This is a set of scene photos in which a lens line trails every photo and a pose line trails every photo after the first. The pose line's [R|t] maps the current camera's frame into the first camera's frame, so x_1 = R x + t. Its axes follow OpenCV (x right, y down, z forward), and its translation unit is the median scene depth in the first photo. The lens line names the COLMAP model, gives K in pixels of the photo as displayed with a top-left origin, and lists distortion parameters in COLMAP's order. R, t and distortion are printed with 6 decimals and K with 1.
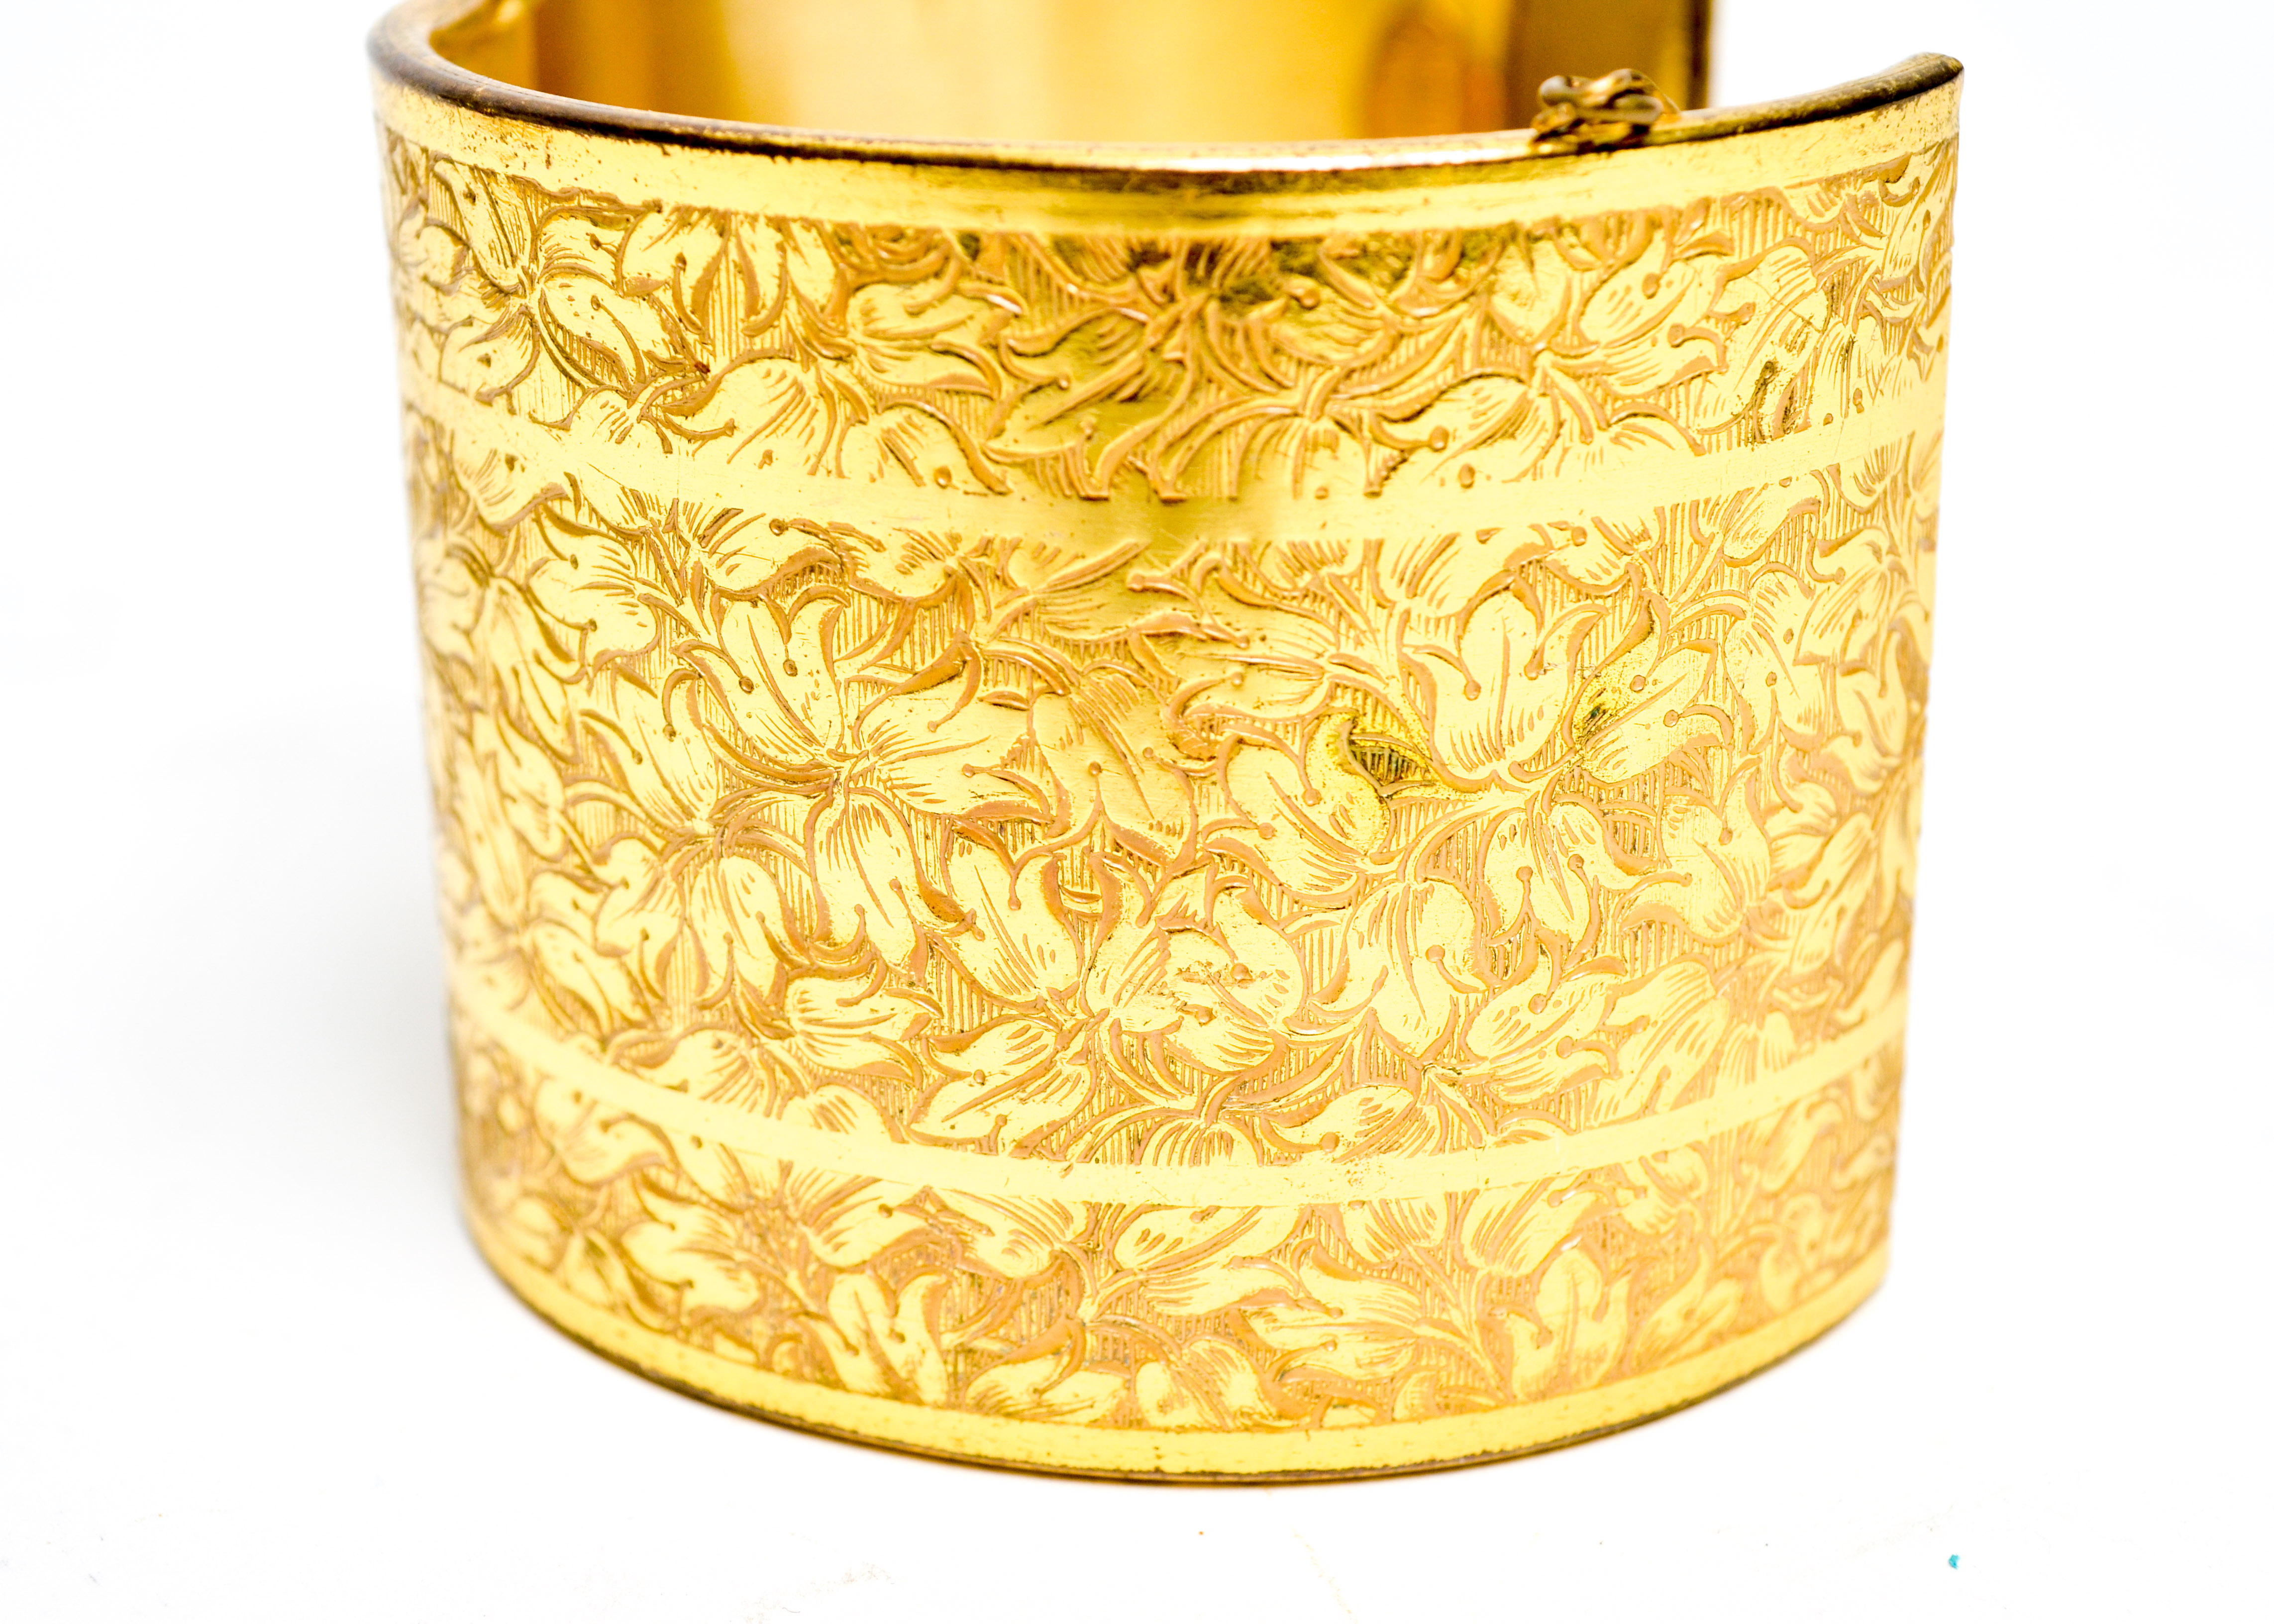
lens RADIAL K [[4281.9, 0, 1199.8], [0, 4281.9, 868.2], [0, 0, 1]] dist [0.004418, -0.116972]
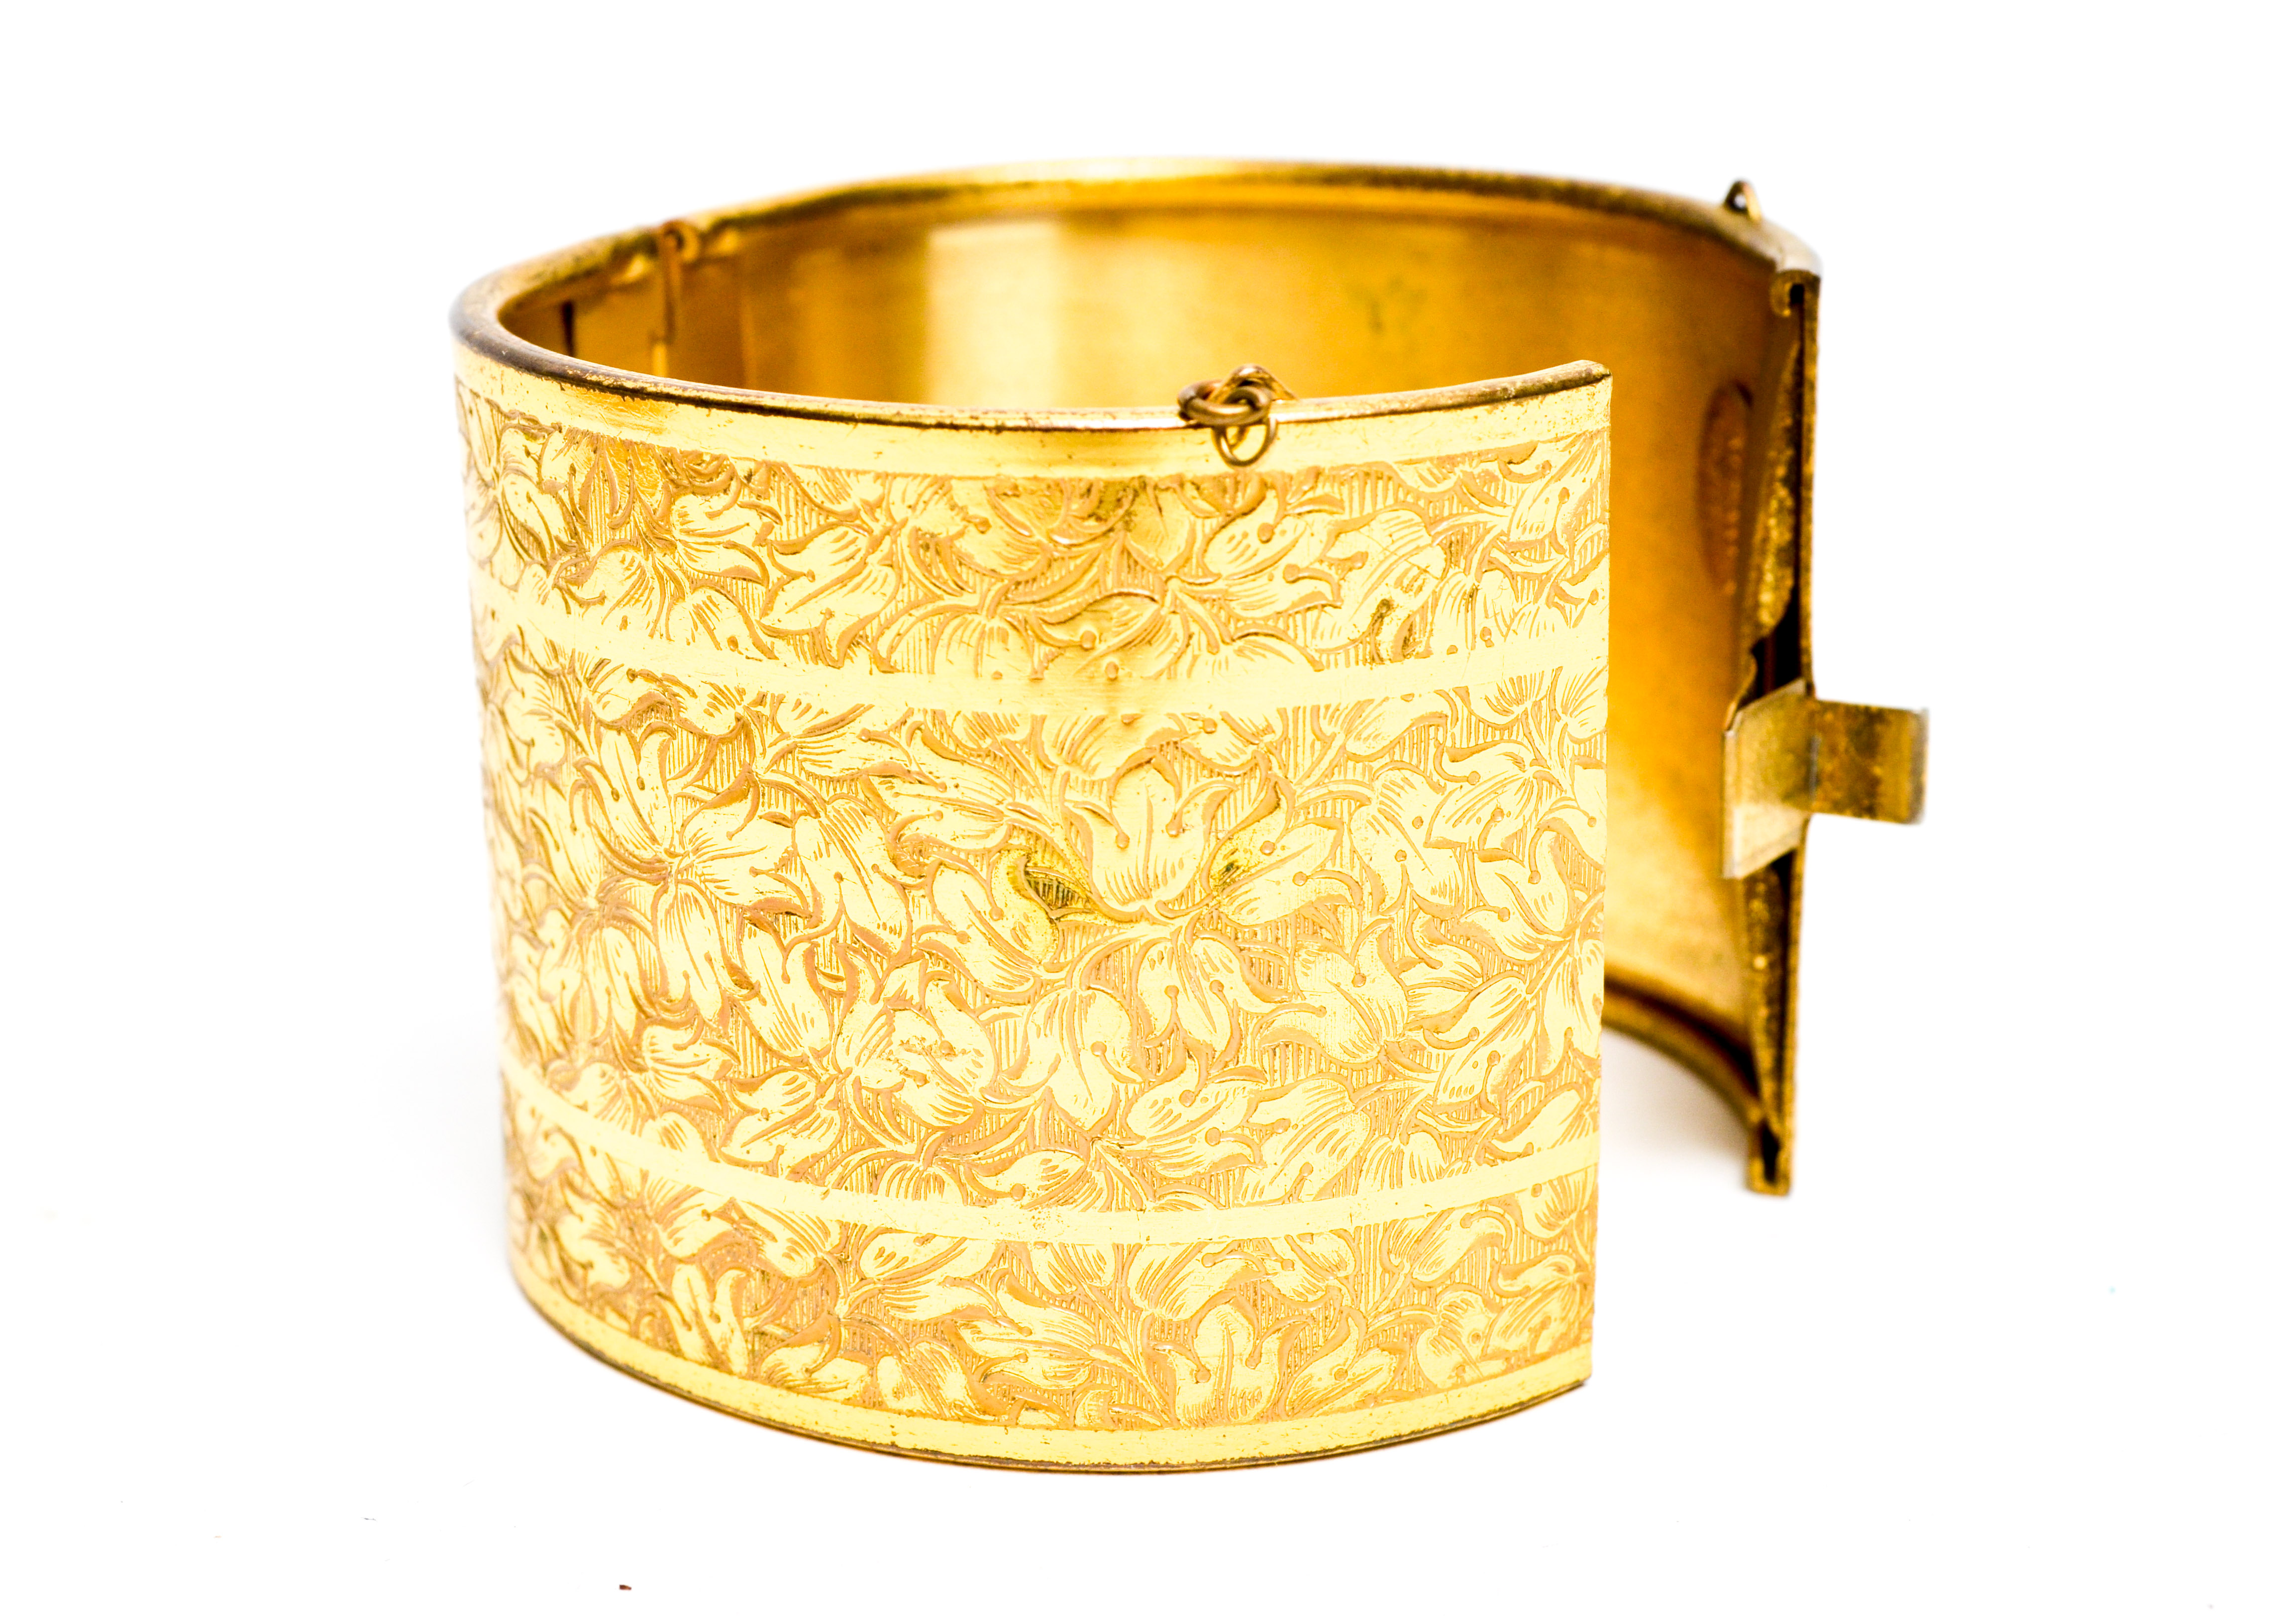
lens RADIAL K [[4589.7, 0, 1136.3], [0, 4589.7, 863.0], [0, 0, 1]] dist [0.034028, 0.017394]
pose [[0.958310, 0.081454, -0.273874, 0.428278], [-0.097006, 0.994324, -0.043708, 0.023543], [0.268759, 0.068453, 0.960772, -0.298091]]
